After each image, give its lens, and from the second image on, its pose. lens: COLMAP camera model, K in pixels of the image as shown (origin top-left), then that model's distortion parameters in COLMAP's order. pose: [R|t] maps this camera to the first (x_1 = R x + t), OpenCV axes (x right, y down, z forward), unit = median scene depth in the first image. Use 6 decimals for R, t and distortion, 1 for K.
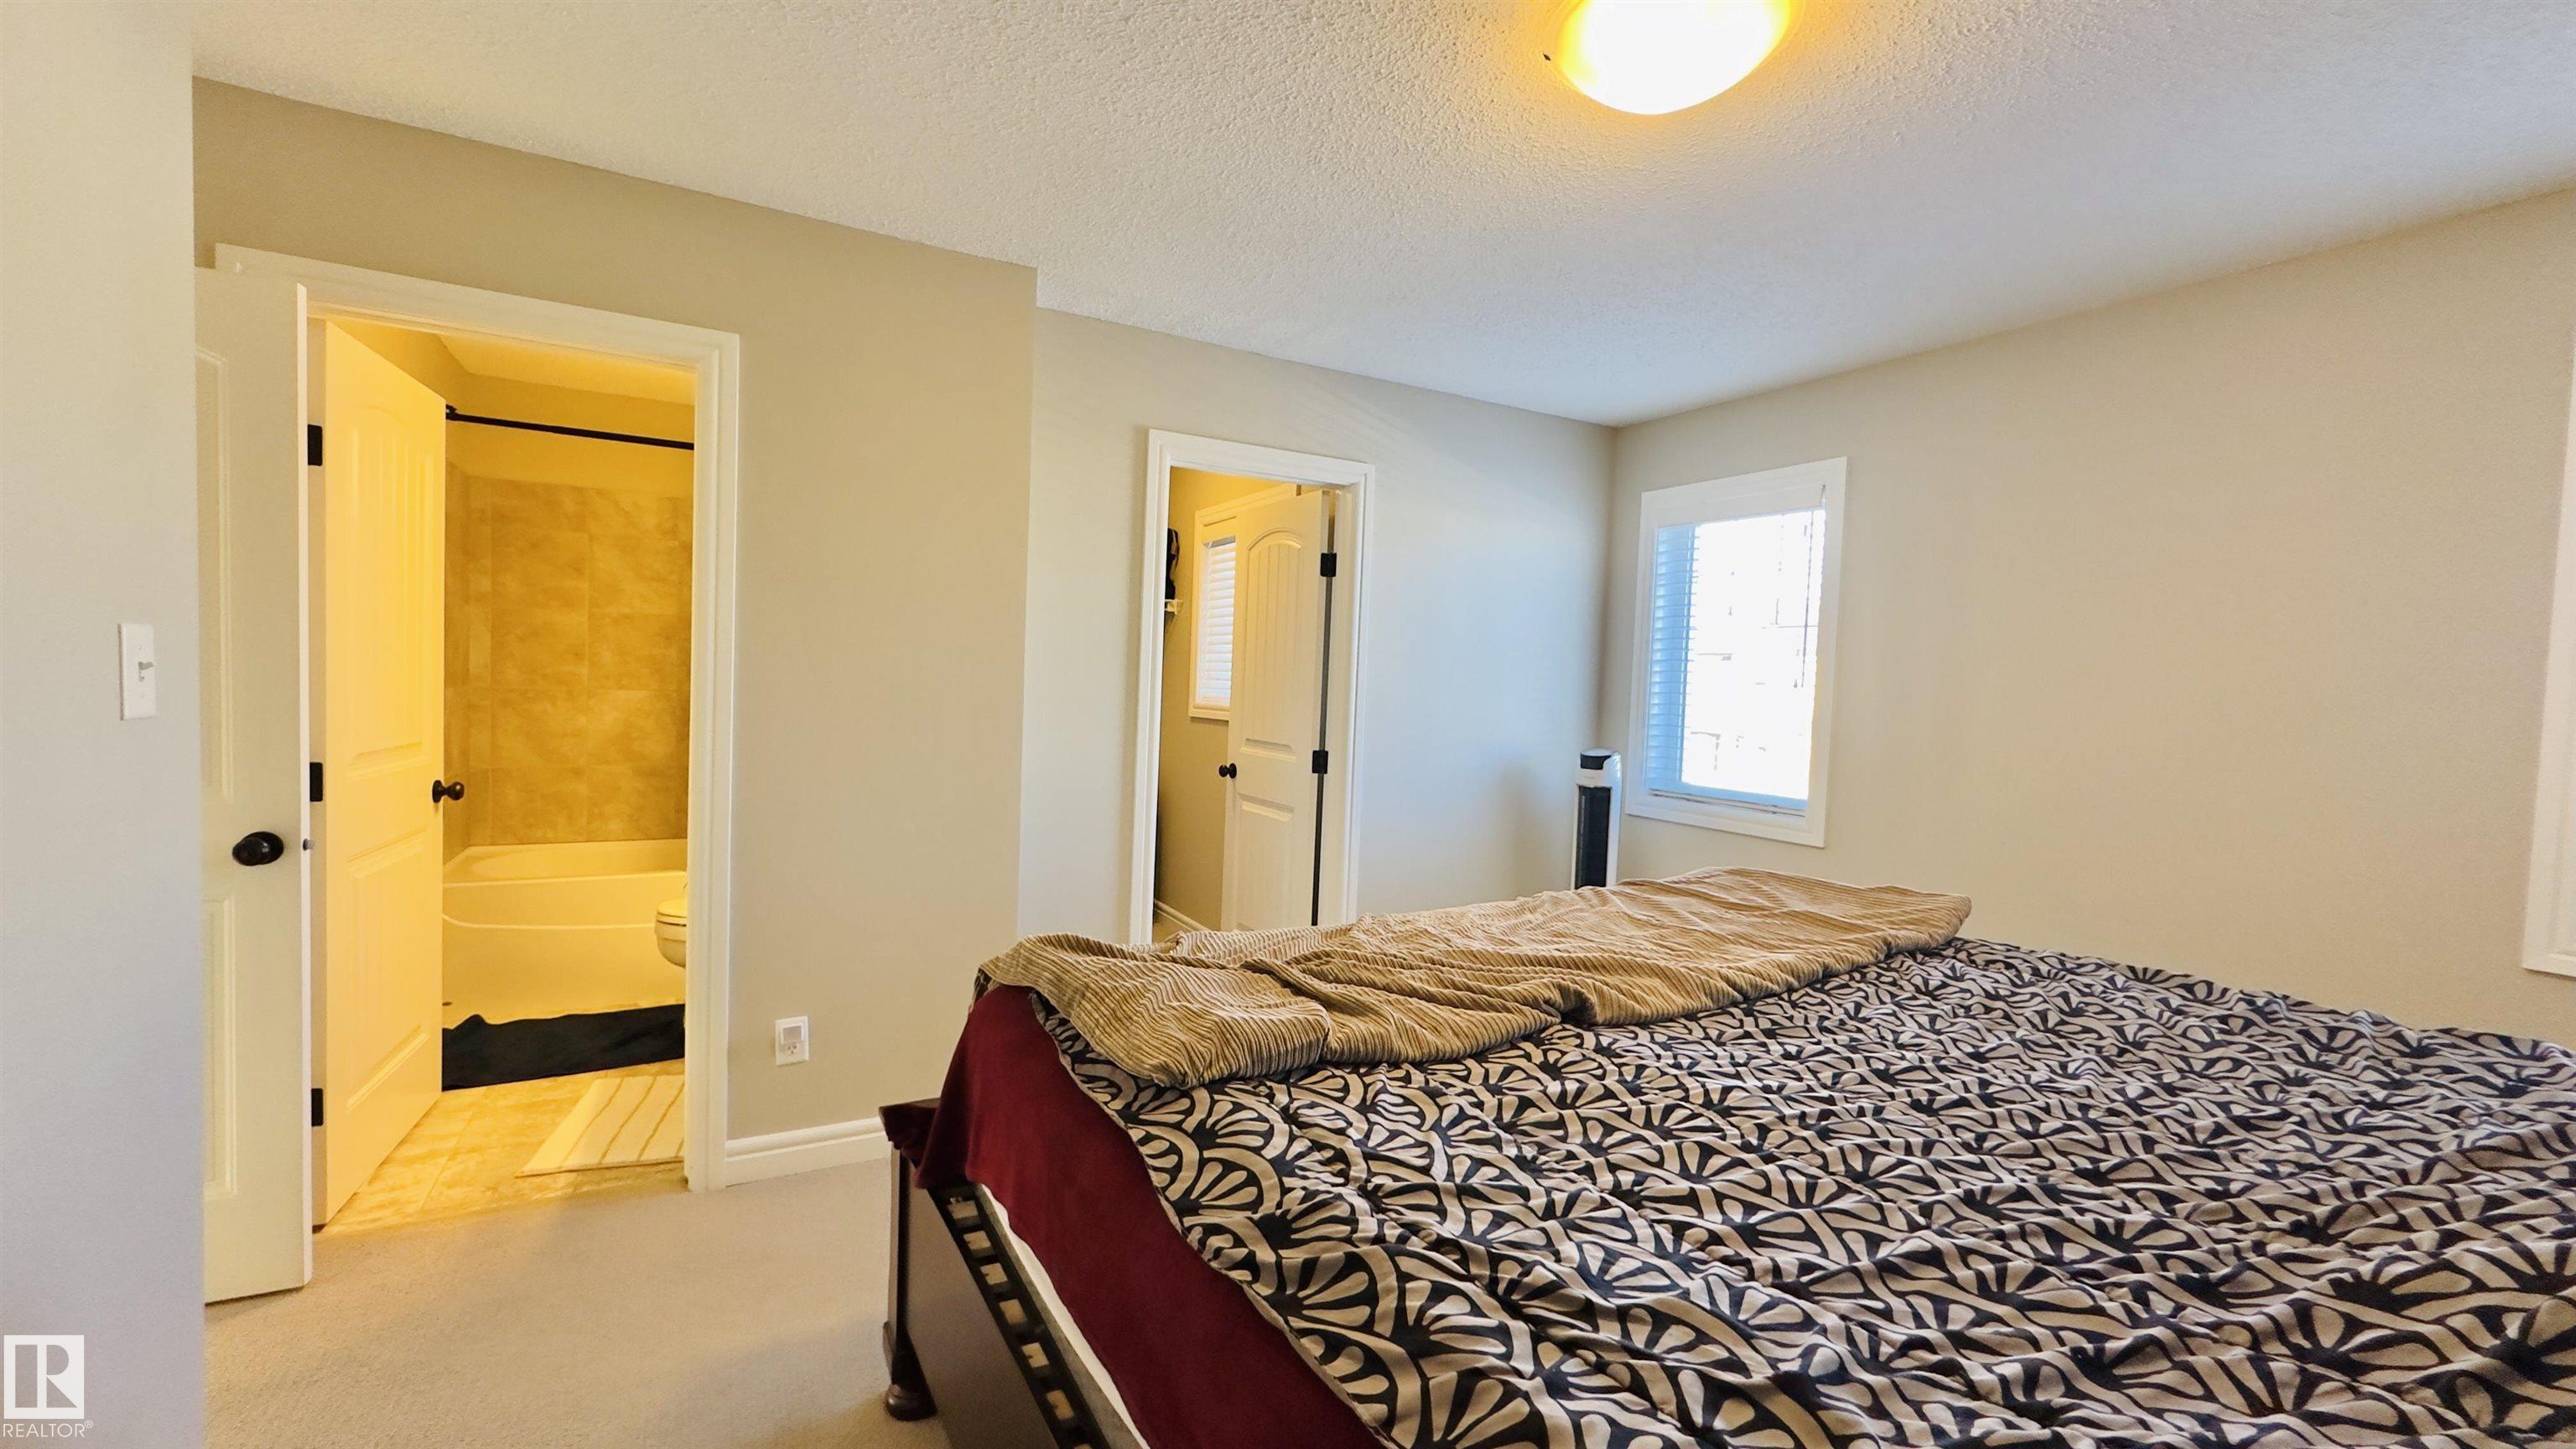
lens RADIAL K [[1001.4, 0, 1287.1], [0, 1001.4, 725.1], [0, 0, 1]] dist [-0.000530, 0.000080]
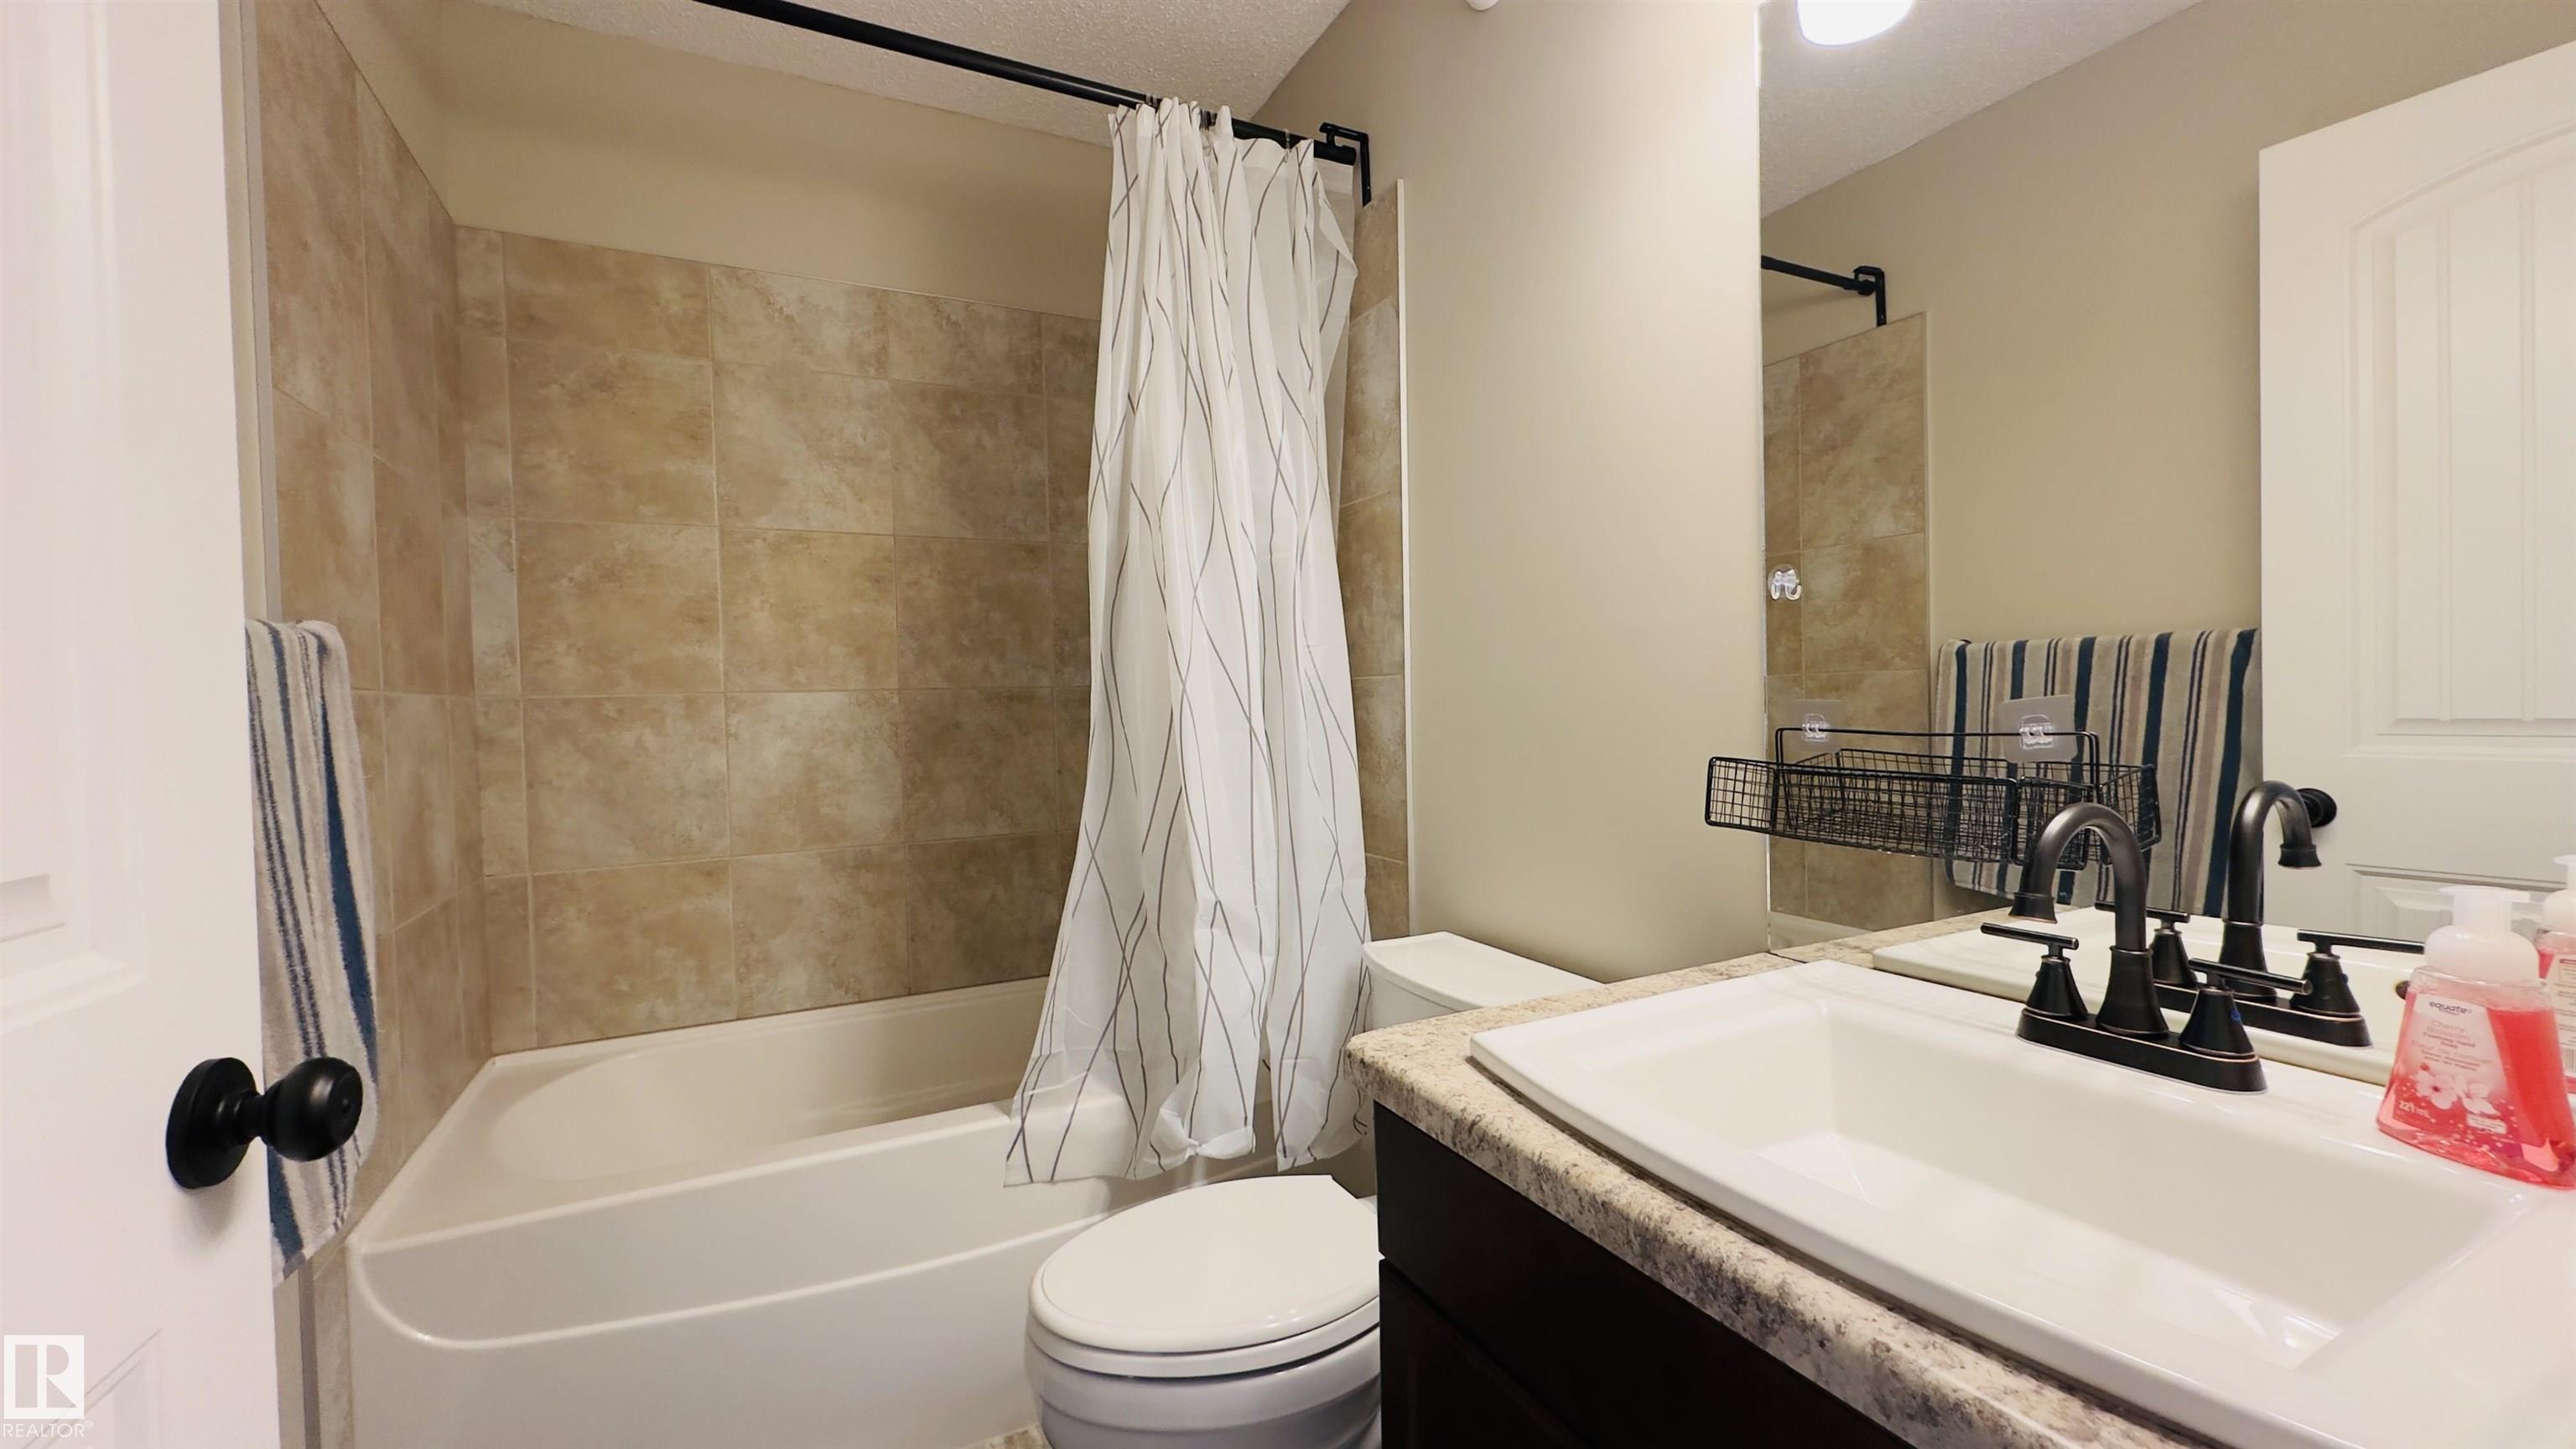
lens RADIAL K [[1001.4, 0, 1289.8], [0, 1001.4, 729.3], [0, 0, 1]] dist [-0.000530, 0.000080]
pose [[0.997781, -0.059148, -0.030559, -0.425070], [0.058539, 0.998076, -0.020447, 0.005982], [0.031710, 0.018613, 0.999324, 0.544346]]
